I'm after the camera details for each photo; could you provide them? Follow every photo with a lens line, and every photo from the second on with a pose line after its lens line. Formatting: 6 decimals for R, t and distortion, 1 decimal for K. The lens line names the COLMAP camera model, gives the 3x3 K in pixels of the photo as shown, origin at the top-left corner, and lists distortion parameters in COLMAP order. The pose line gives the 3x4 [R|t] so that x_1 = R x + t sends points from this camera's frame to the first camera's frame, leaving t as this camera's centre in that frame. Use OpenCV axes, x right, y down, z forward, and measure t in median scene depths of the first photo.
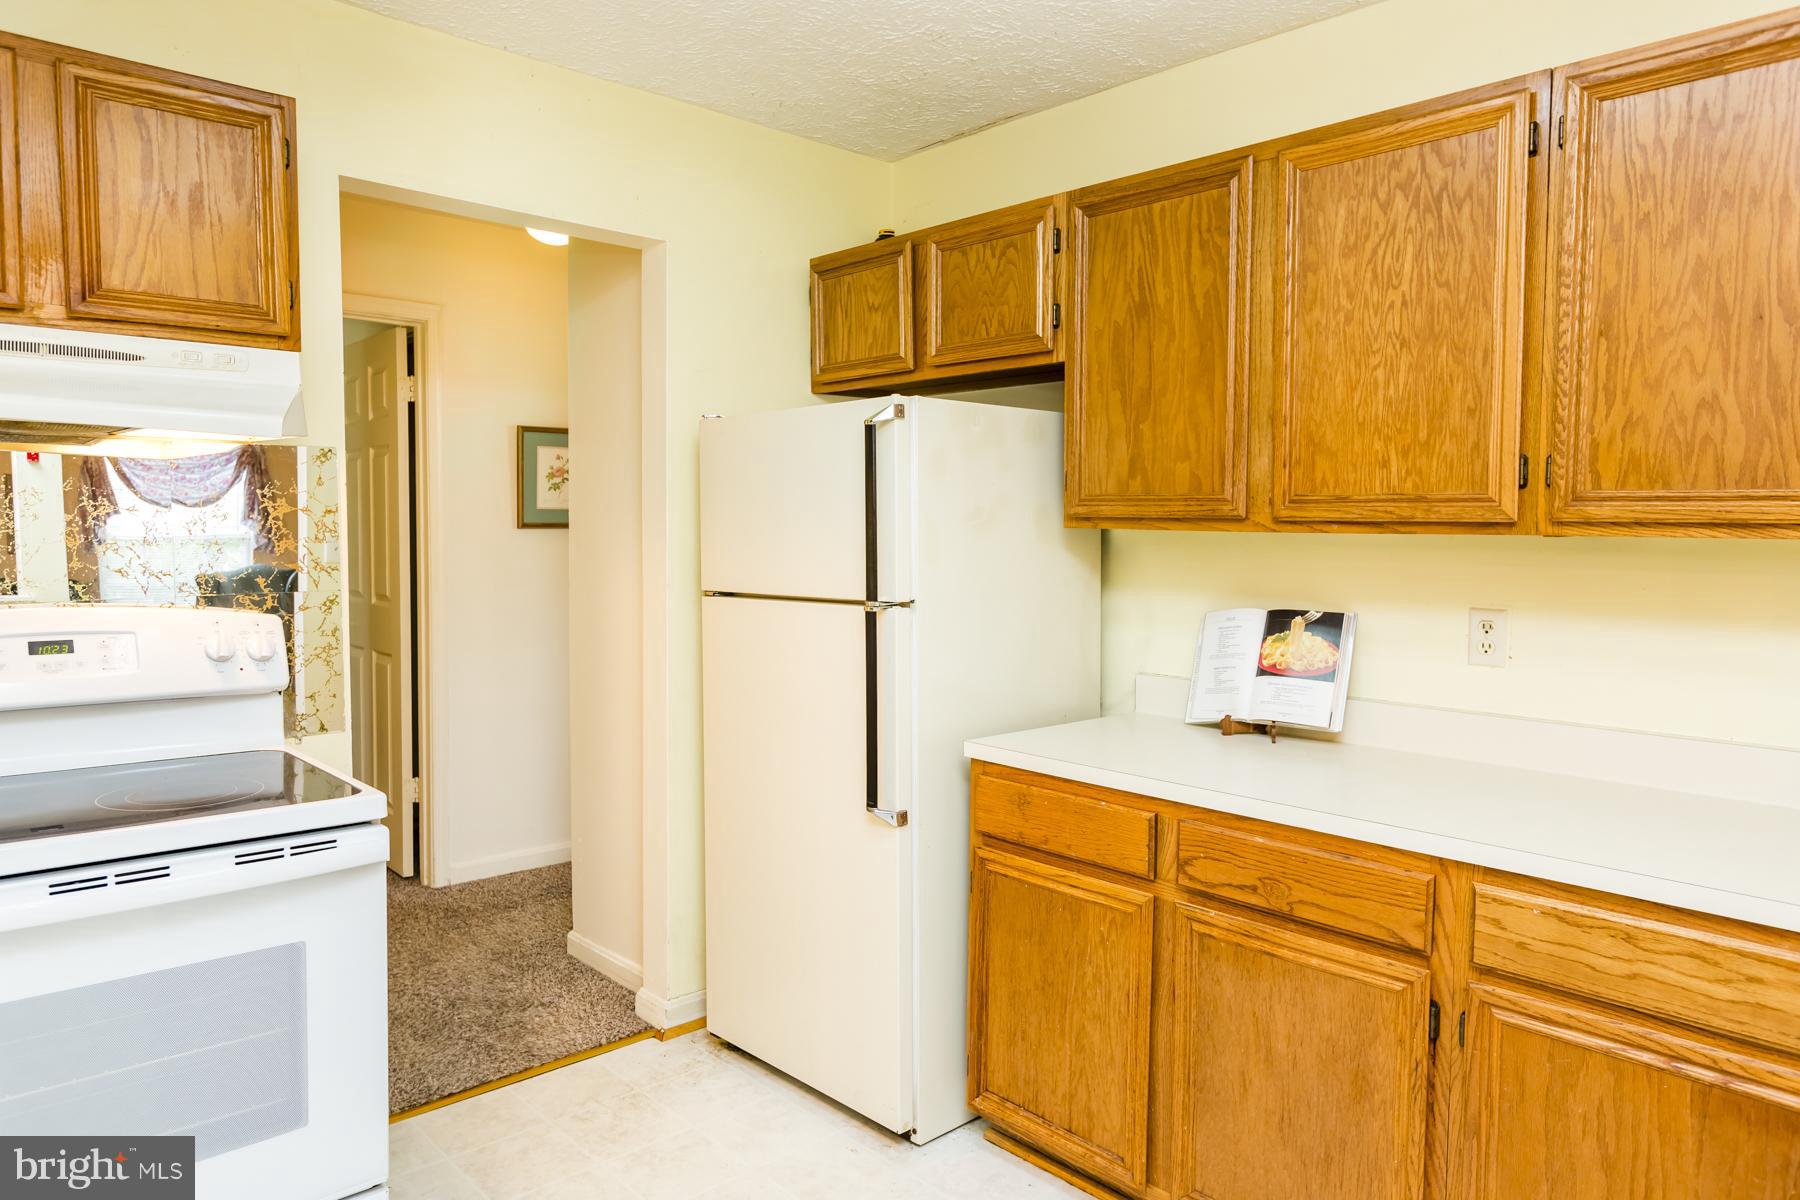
lens RADIAL K [[1170.6, 0, 866.9], [0, 1170.6, 585.0], [0, 0, 1]] dist [-0.003210, -0.000899]
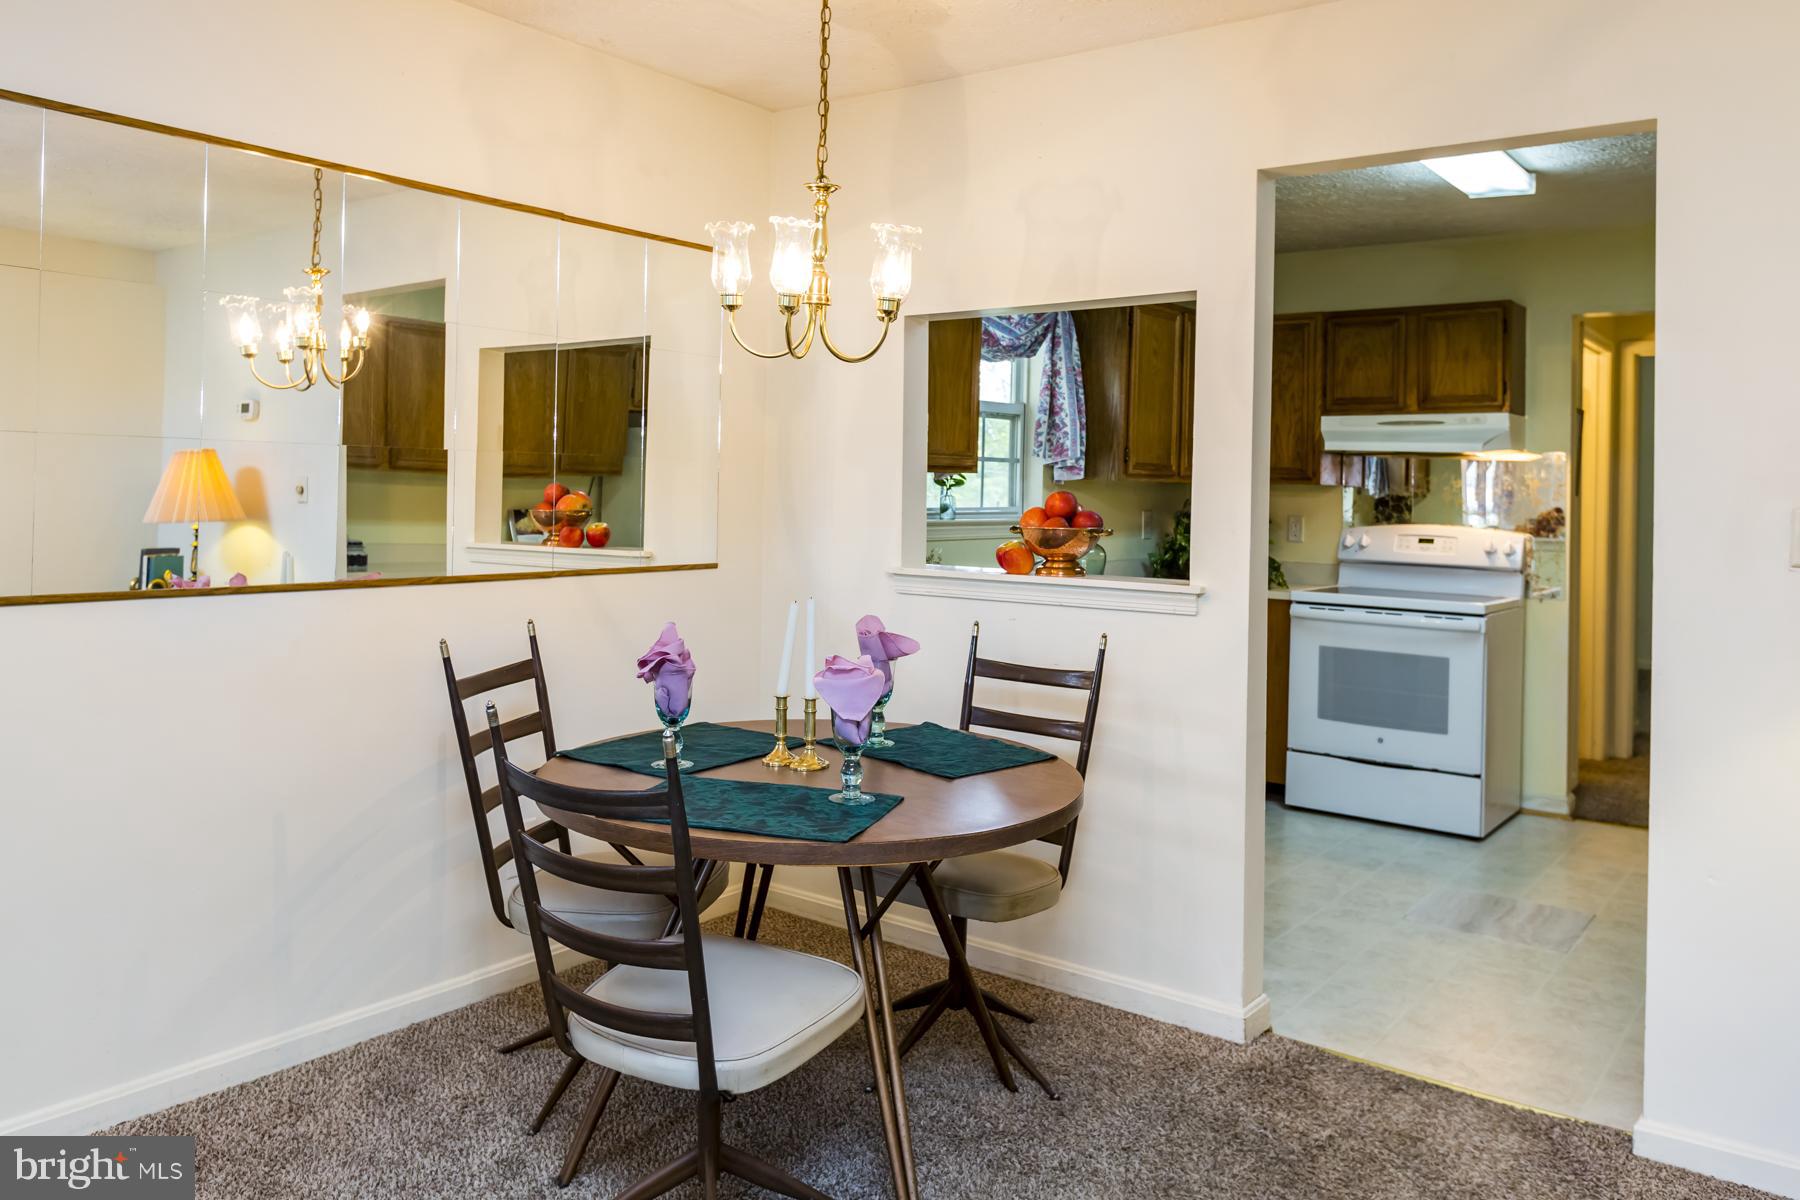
lens RADIAL K [[1353.8, 0, 902.7], [0, 1353.8, 475.6], [0, 0, 1]] dist [-0.002999, -0.000063]
pose [[0.206466, -0.015765, -0.978327, 1.925811], [-0.068889, 0.997155, -0.030607, 0.082545], [0.976026, 0.073715, 0.204792, -0.685562]]
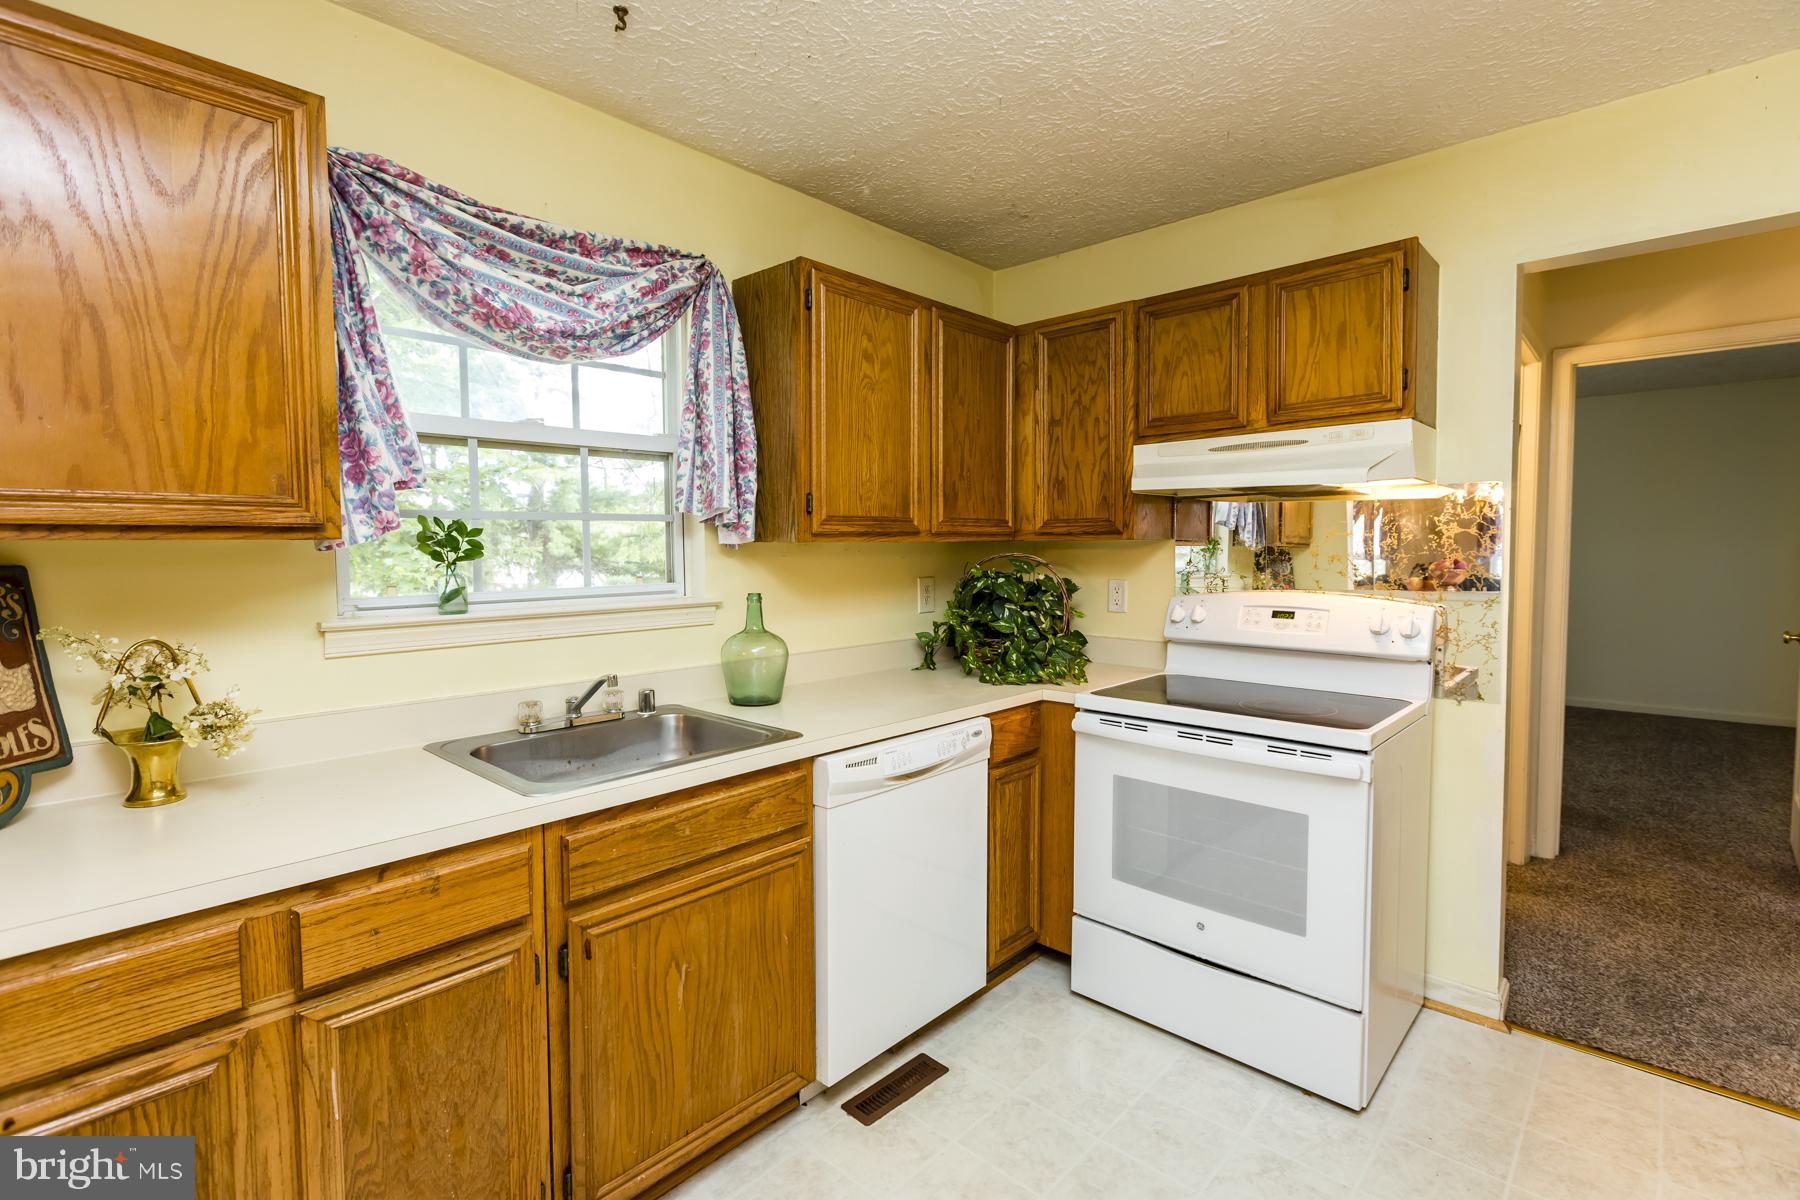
lens RADIAL K [[822.4, 0, 895.7], [0, 822.4, 587.3], [0, 0, 1]] dist [-0.000215, 0.000146]
pose [[0.089250, 0.039367, -0.995231, 0.483690], [-0.043969, 0.998400, 0.035550, -0.005304], [0.995038, 0.040586, 0.090838, 0.329825]]
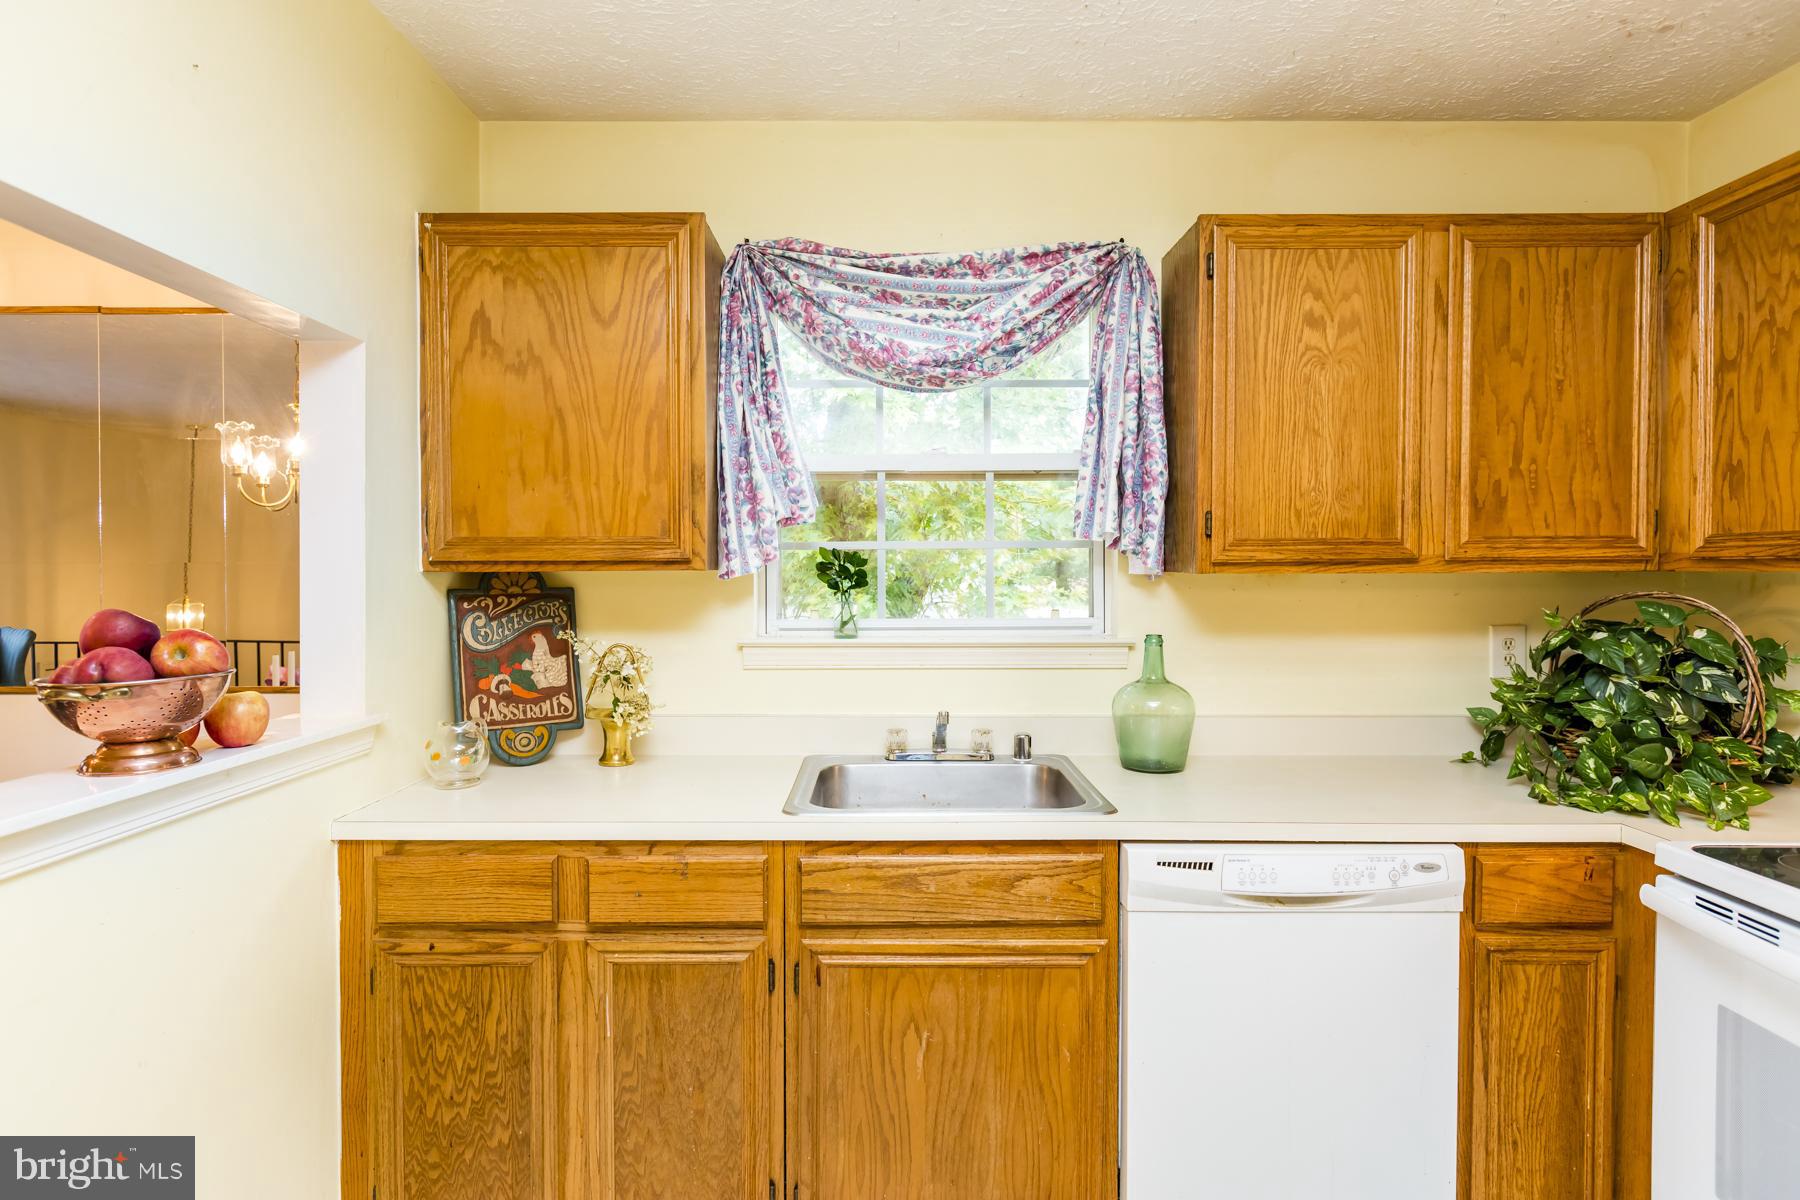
lens RADIAL K [[961.1, 0, 890.8], [0, 961.1, 586.1], [0, 0, 1]] dist [0.002846, 0.000658]
pose [[-0.668536, 0.002412, -0.743676, 0.344764], [-0.044467, 0.998076, 0.043211, -0.037091], [0.742349, 0.061957, -0.667142, 0.743709]]
